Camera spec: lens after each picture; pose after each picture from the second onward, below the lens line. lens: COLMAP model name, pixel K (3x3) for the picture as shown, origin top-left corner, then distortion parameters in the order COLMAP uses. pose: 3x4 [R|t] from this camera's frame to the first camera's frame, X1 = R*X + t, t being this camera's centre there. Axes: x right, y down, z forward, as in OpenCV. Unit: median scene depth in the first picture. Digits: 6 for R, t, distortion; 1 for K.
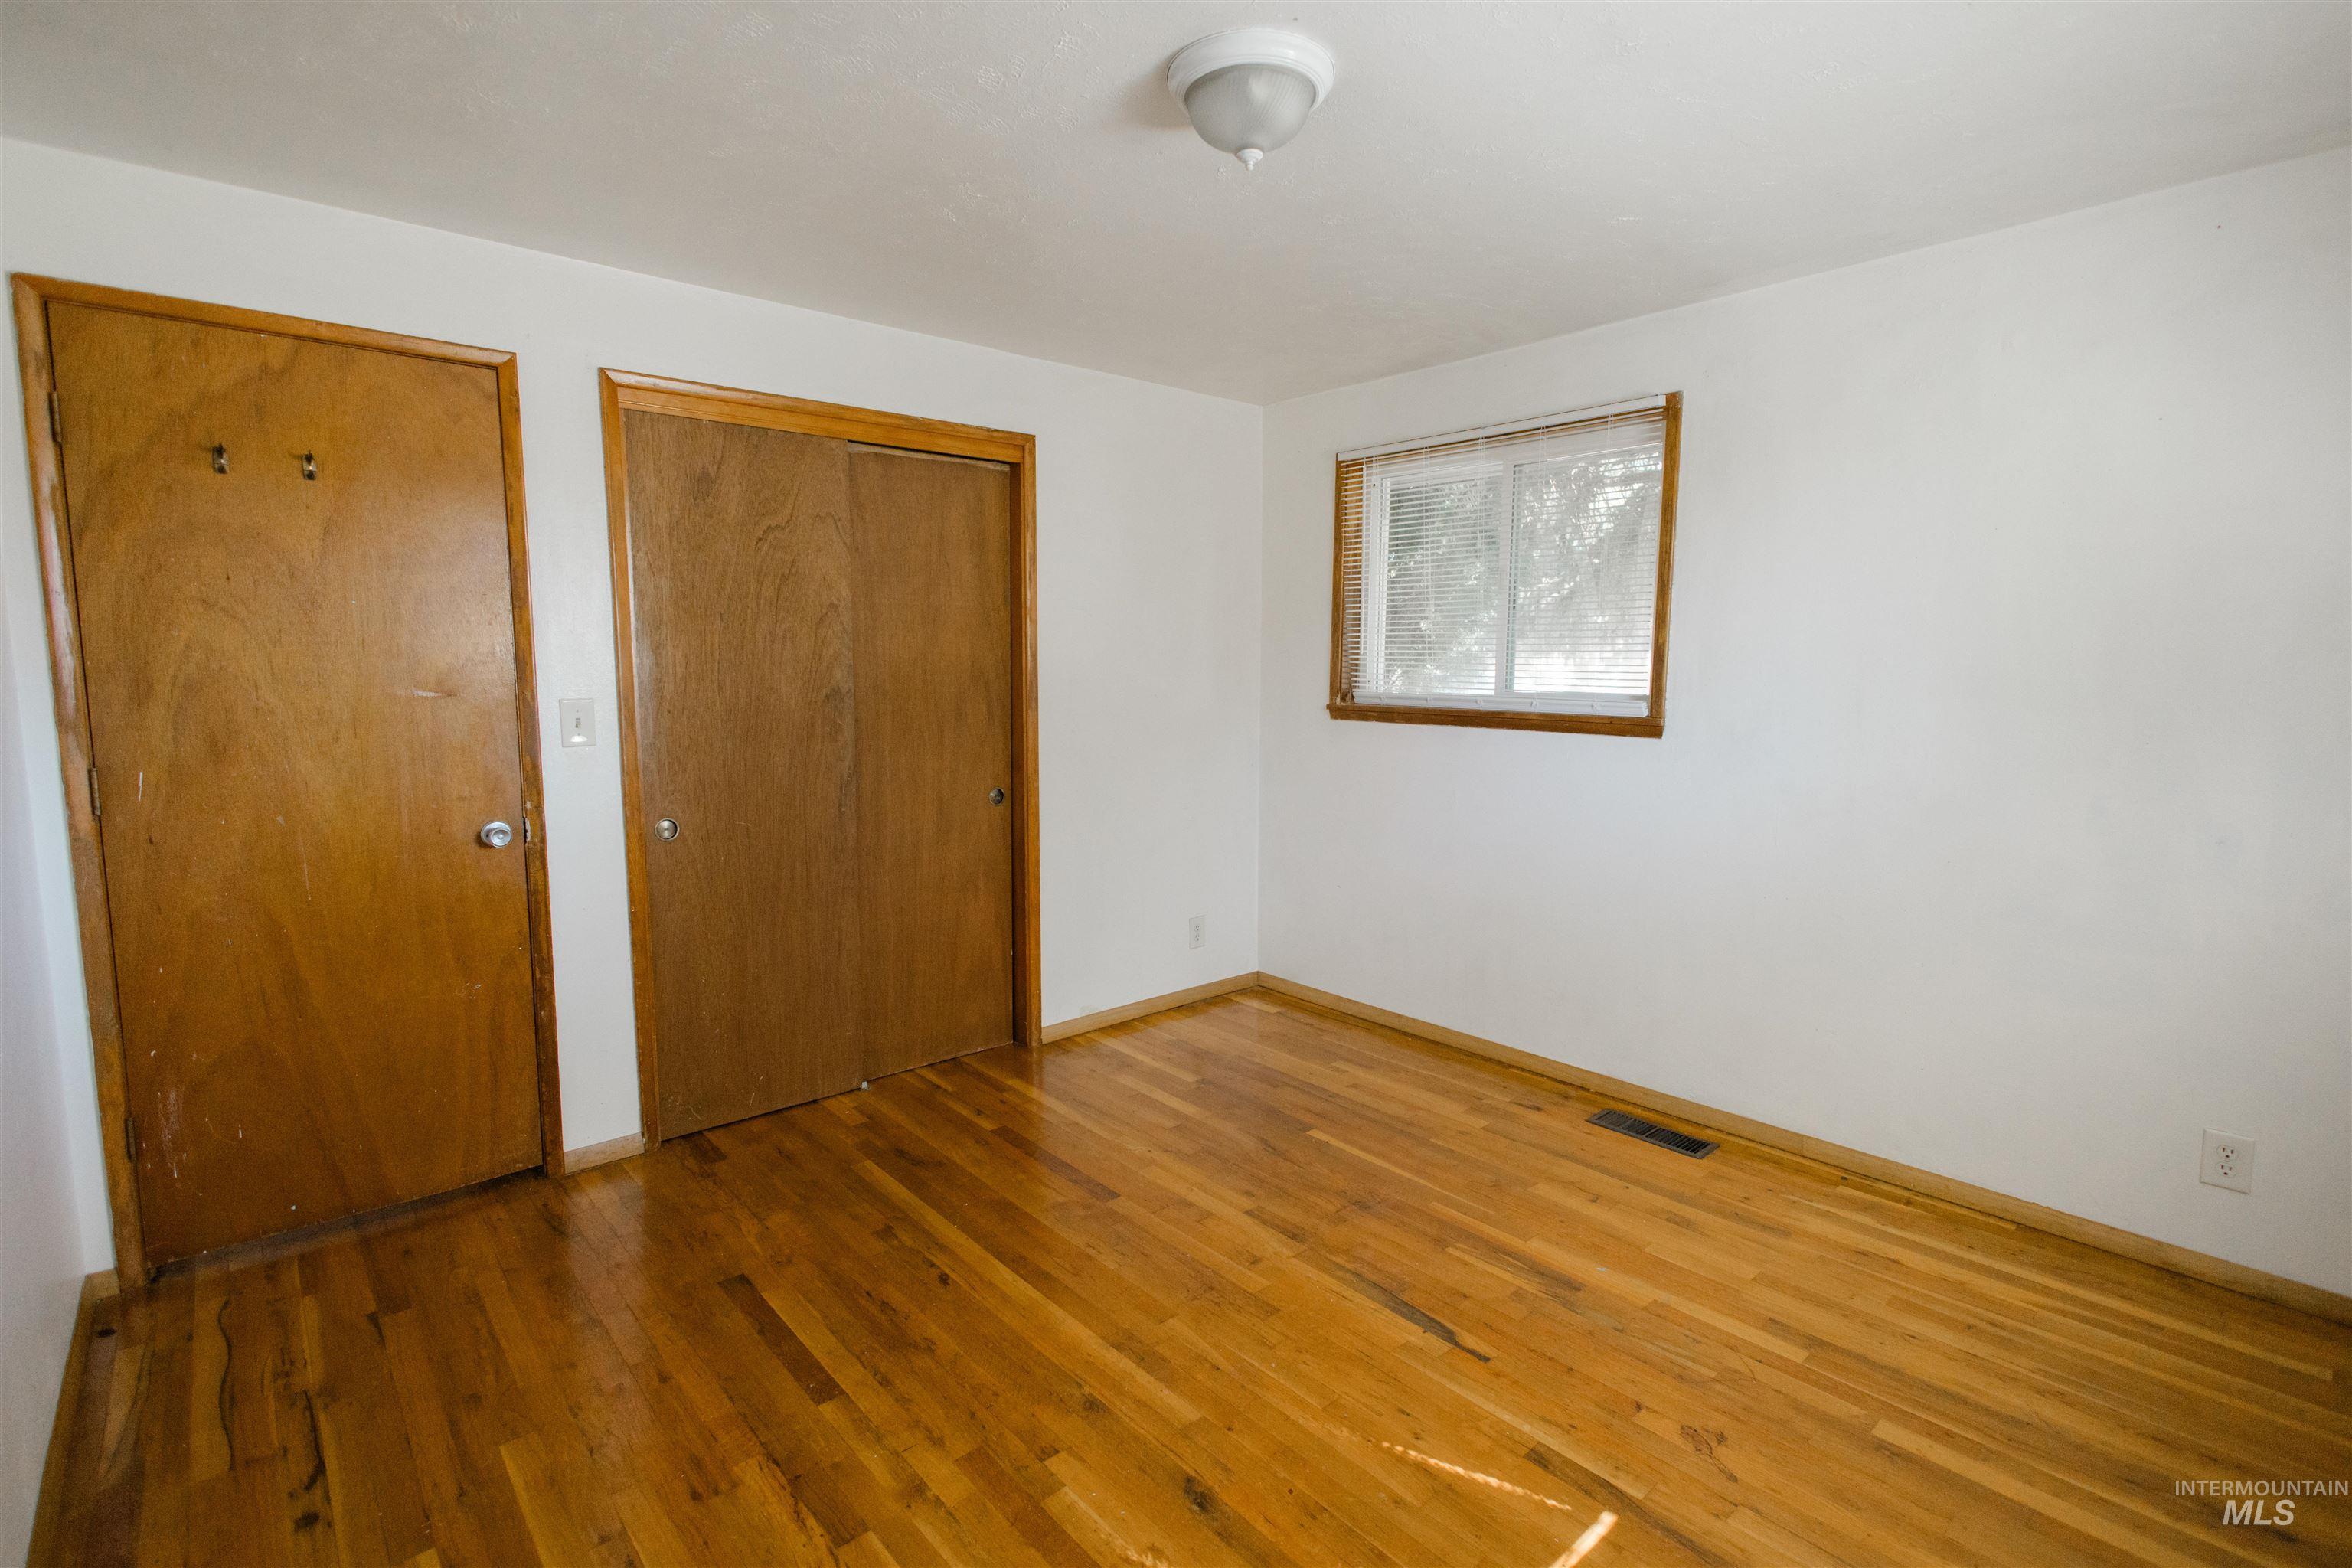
lens RADIAL K [[1065.7, 0, 1165.5], [0, 1065.7, 787.8], [0, 0, 1]] dist [0.007041, -0.004553]
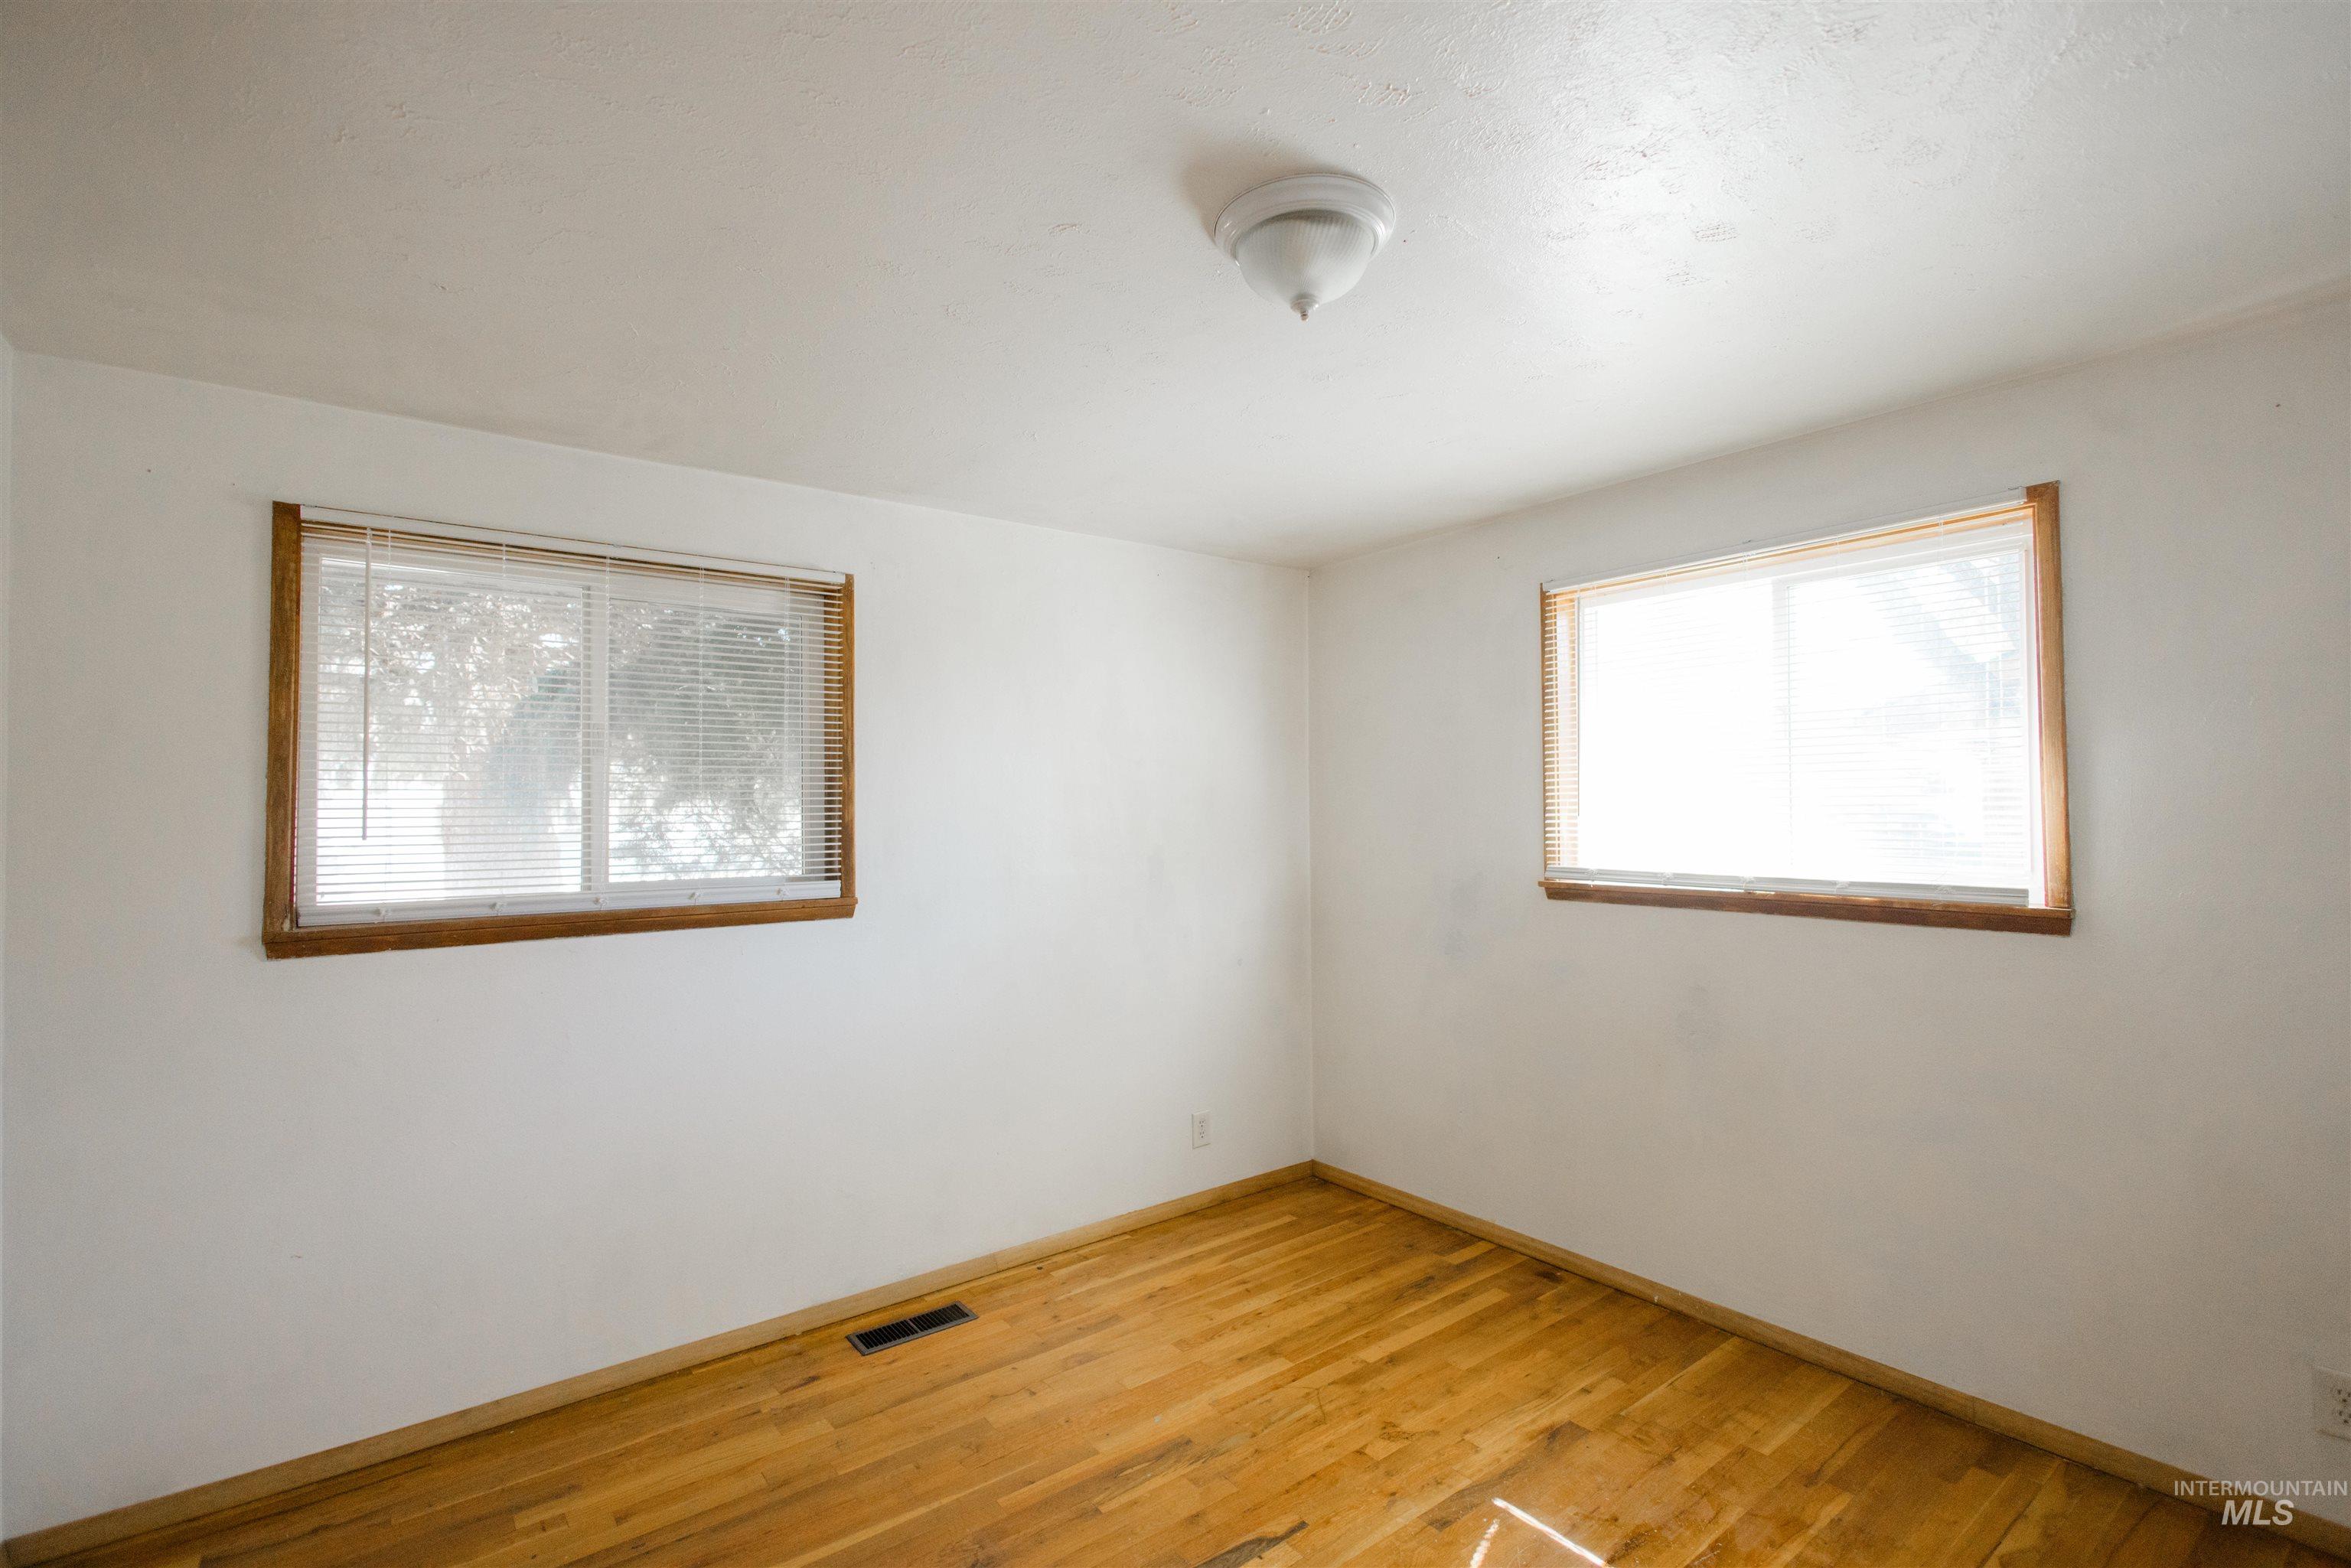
lens RADIAL K [[1065.2, 0, 1165.0], [0, 1065.2, 787.8], [0, 0, 1]] dist [0.007041, -0.004553]
pose [[0.078707, 0.018788, 0.996721, -0.583272], [0.136179, 0.990247, -0.029419, -0.115289], [-0.987553, 0.138048, 0.075381, 0.760513]]
